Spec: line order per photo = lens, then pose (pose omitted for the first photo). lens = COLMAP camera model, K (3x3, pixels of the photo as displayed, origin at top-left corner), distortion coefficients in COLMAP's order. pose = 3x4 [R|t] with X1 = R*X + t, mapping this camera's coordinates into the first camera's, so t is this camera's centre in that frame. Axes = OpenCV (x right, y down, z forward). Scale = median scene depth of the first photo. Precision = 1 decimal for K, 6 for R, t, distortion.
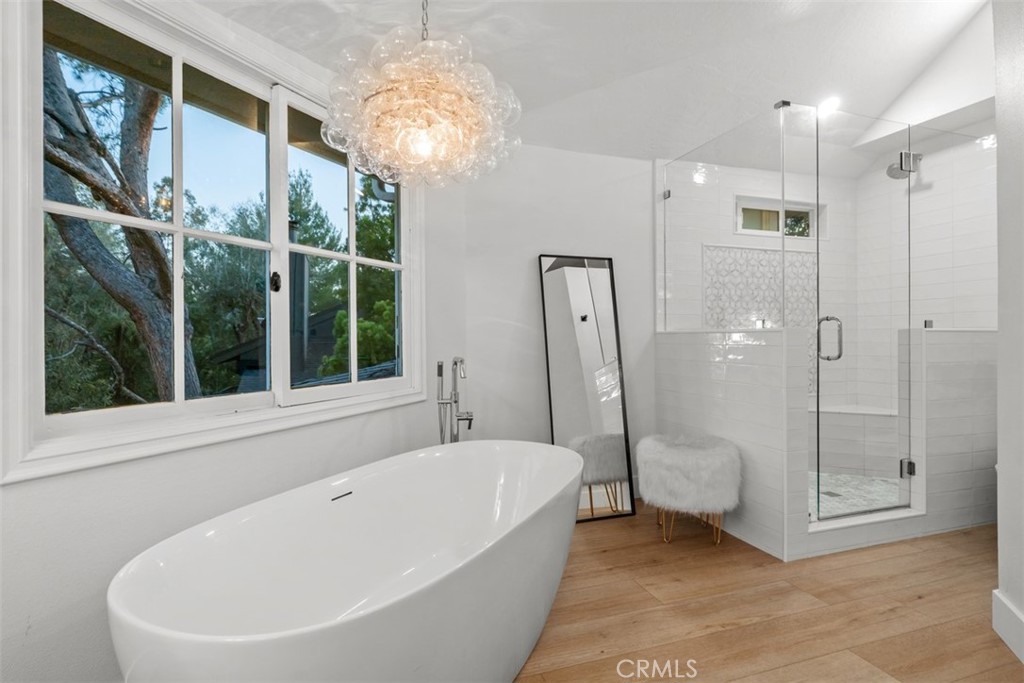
lens RADIAL K [[518.4, 0, 508.7], [0, 518.4, 344.2], [0, 0, 1]] dist [0.000489, 0.000193]
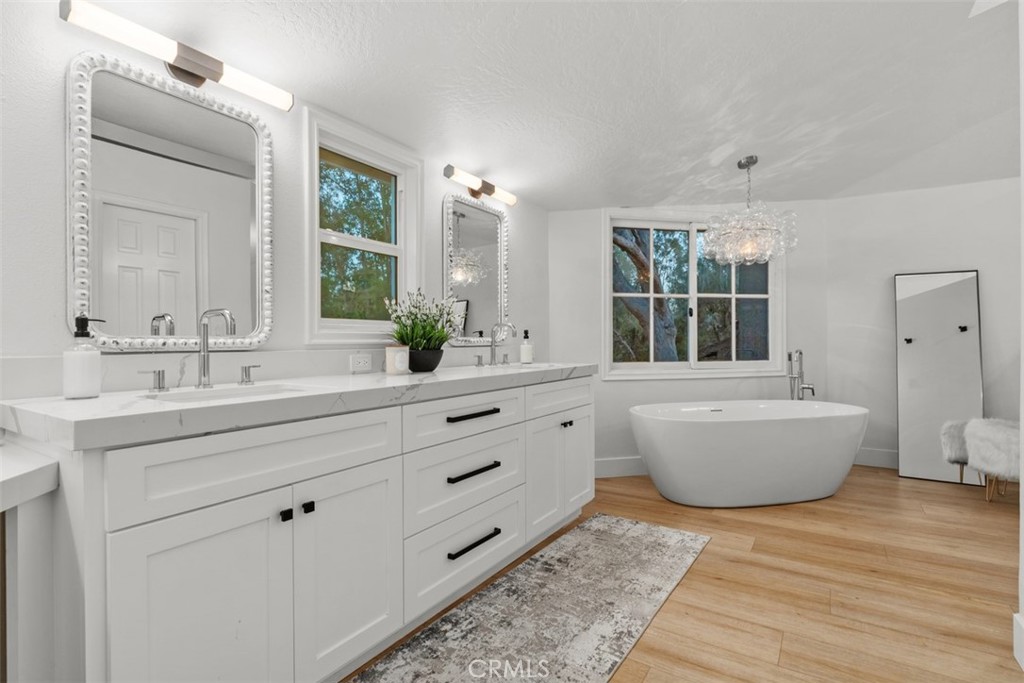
lens RADIAL K [[518.4, 0, 506.2], [0, 518.4, 339.5], [0, 0, 1]] dist [0.000489, 0.000193]
pose [[0.632476, 0.006382, -0.774554, 0.586798], [-0.012820, 0.999915, -0.002230, 0.008457], [0.774474, 0.011340, 0.632504, -0.775133]]
